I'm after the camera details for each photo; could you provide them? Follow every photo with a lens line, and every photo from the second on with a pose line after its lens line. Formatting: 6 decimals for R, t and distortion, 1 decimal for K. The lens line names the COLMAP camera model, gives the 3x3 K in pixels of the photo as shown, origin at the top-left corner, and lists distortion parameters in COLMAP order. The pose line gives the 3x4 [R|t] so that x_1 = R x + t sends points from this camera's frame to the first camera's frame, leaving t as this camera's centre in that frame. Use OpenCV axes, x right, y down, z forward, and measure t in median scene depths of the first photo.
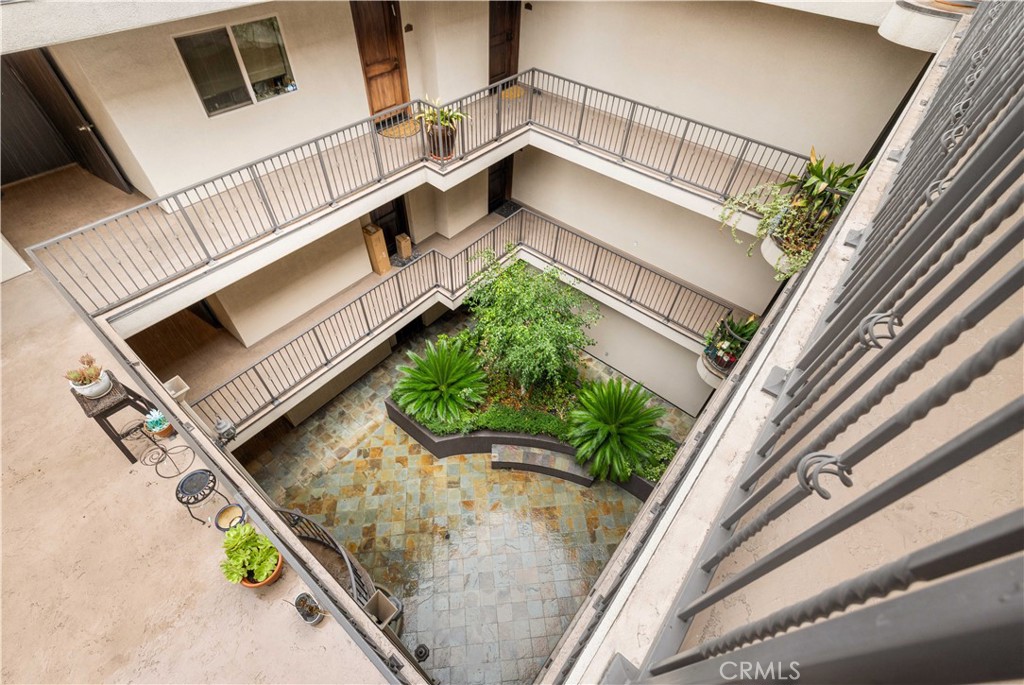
lens RADIAL K [[453.6, 0, 512.0], [0, 453.6, 342.5], [0, 0, 1]] dist [-0.002179, -0.000068]
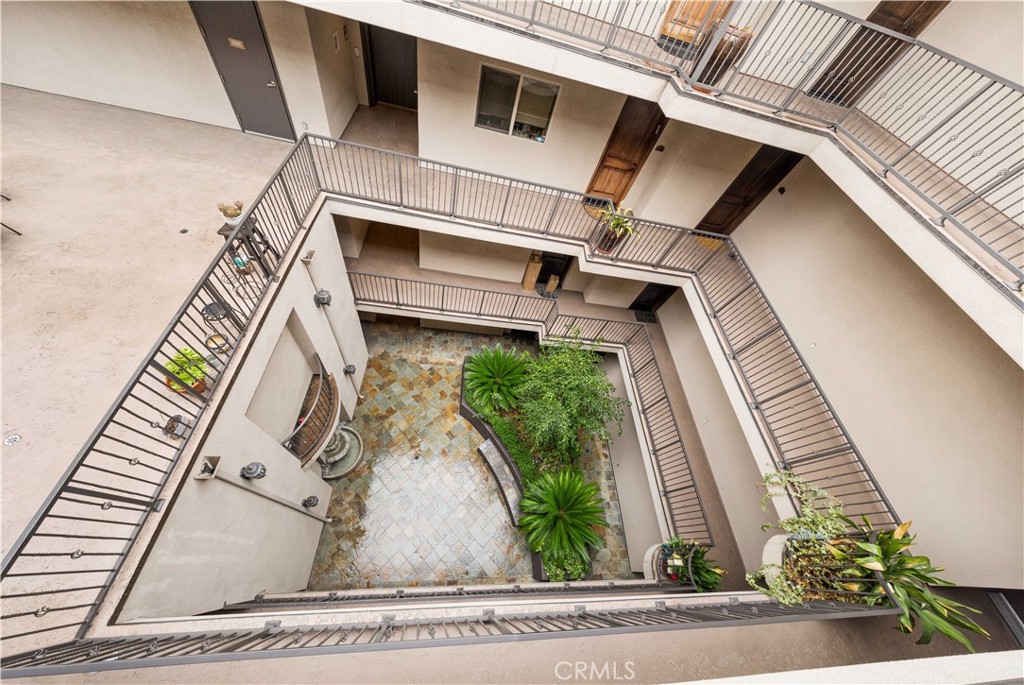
lens RADIAL K [[325.9, 0, 512.0], [0, 325.9, 342.5], [0, 0, 1]] dist [0.007131, -0.000218]
pose [[0.634094, 0.693977, -0.341059, 0.154030], [-0.692644, 0.705836, 0.148456, -0.188791], [0.343757, 0.142097, 0.928245, 0.145968]]
